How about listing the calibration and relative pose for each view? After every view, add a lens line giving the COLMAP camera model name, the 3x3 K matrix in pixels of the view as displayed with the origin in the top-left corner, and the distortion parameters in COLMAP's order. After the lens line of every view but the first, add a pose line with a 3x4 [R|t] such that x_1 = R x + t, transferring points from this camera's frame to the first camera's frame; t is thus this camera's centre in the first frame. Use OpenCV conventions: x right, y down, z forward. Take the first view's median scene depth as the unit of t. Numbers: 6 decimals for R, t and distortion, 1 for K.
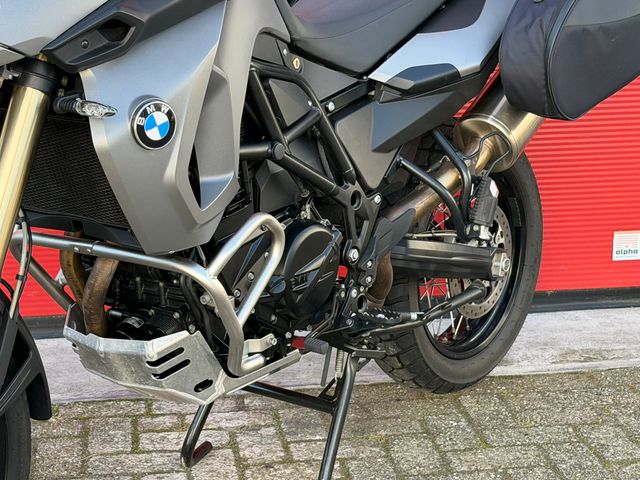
lens RADIAL K [[1422.6, 0, 320.0], [0, 1422.6, 240.0], [0, 0, 1]] dist [0.124795, 0.105663]
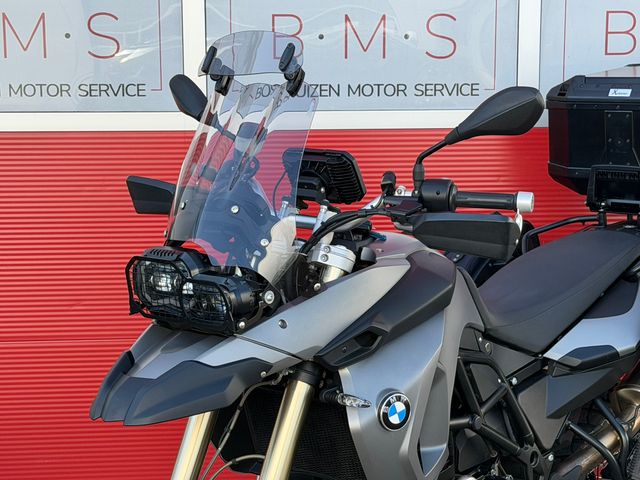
lens RADIAL K [[1422.6, 0, 320.0], [0, 1422.6, 240.0], [0, 0, 1]] dist [0.124795, 0.105663]
pose [[0.997868, 0.014426, -0.063644, -0.082935], [-0.022395, 0.991734, -0.126341, -0.056100], [0.061295, 0.127497, 0.989943, -0.237604]]
